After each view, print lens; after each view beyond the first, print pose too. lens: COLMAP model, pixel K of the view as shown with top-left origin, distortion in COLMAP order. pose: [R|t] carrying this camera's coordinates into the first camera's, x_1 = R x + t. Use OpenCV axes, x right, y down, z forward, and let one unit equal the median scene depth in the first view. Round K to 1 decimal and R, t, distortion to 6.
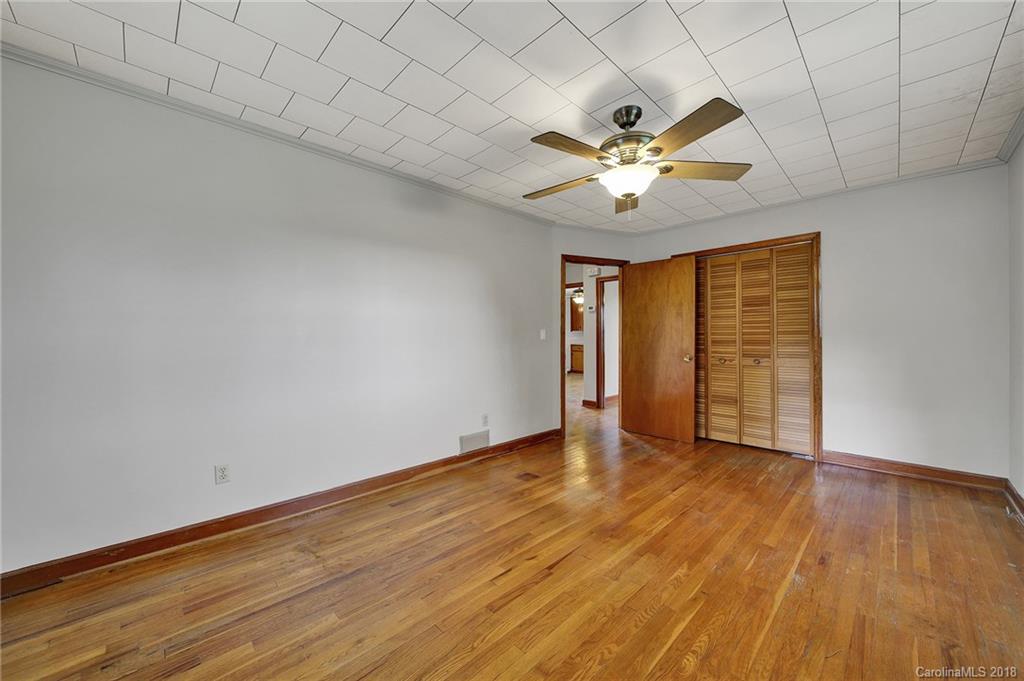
lens RADIAL K [[378.7, 0, 510.0], [0, 378.7, 336.8], [0, 0, 1]] dist [-0.002500, -0.000069]
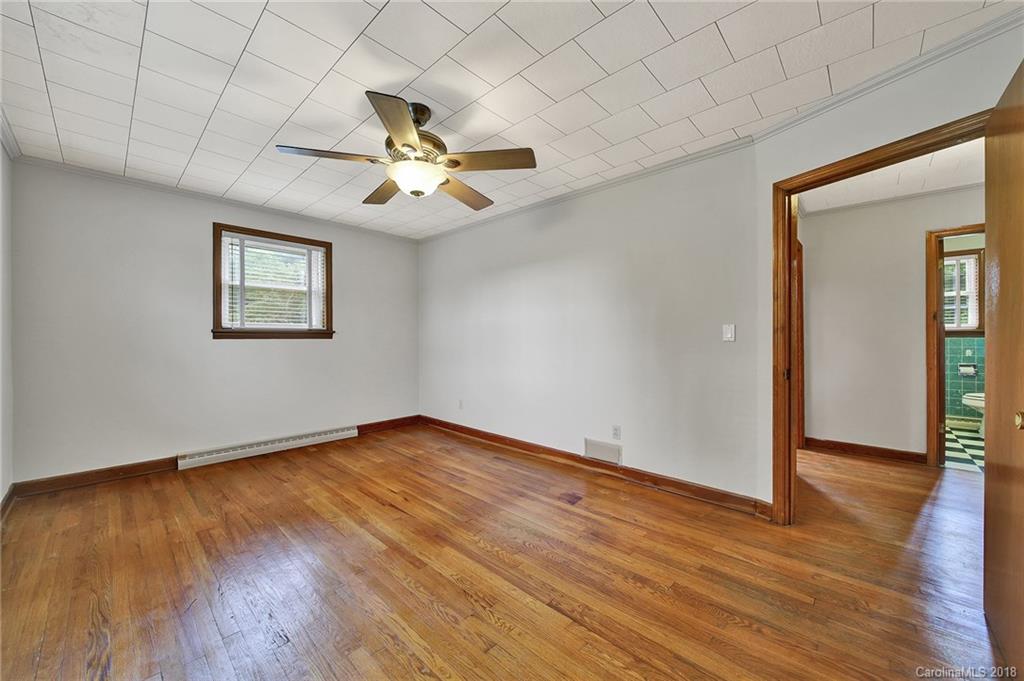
lens RADIAL K [[378.7, 0, 510.0], [0, 378.7, 336.8], [0, 0, 1]] dist [-0.002500, -0.000069]
pose [[0.051681, 0.003638, -0.998657, 1.006140], [0.002365, 0.999990, 0.003765, -0.002711], [0.998661, -0.002556, 0.051672, 0.915413]]
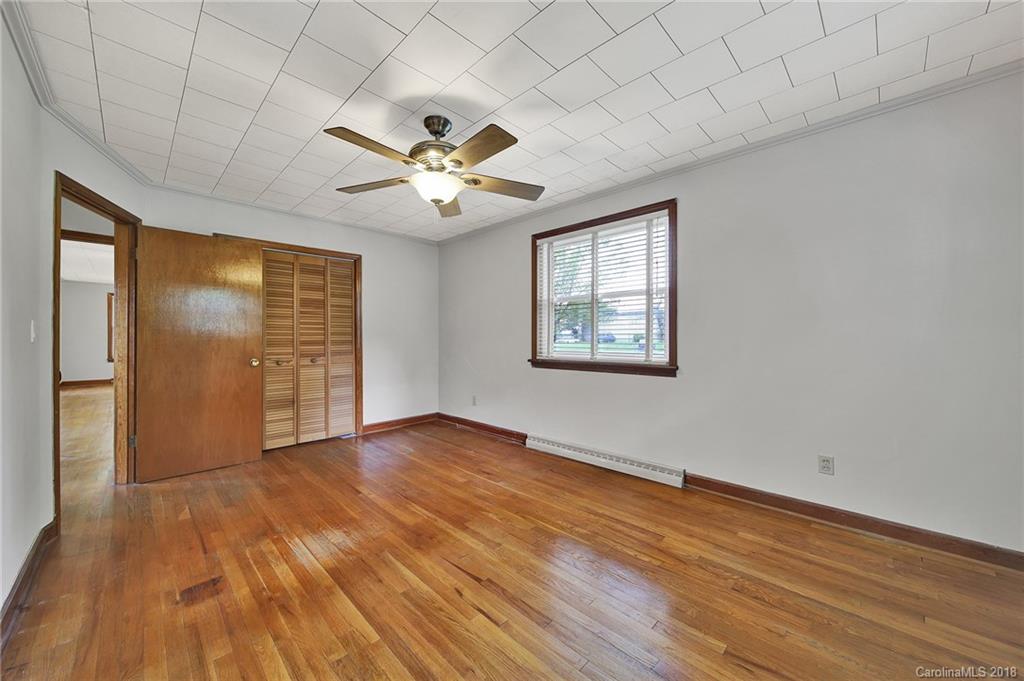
lens RADIAL K [[378.7, 0, 510.0], [0, 378.7, 336.8], [0, 0, 1]] dist [-0.002500, -0.000069]
pose [[-0.013264, 0.005341, 0.999898, -0.567151], [-0.000394, 0.999986, -0.005346, 0.005272], [-0.999912, -0.000465, -0.013262, 0.627762]]
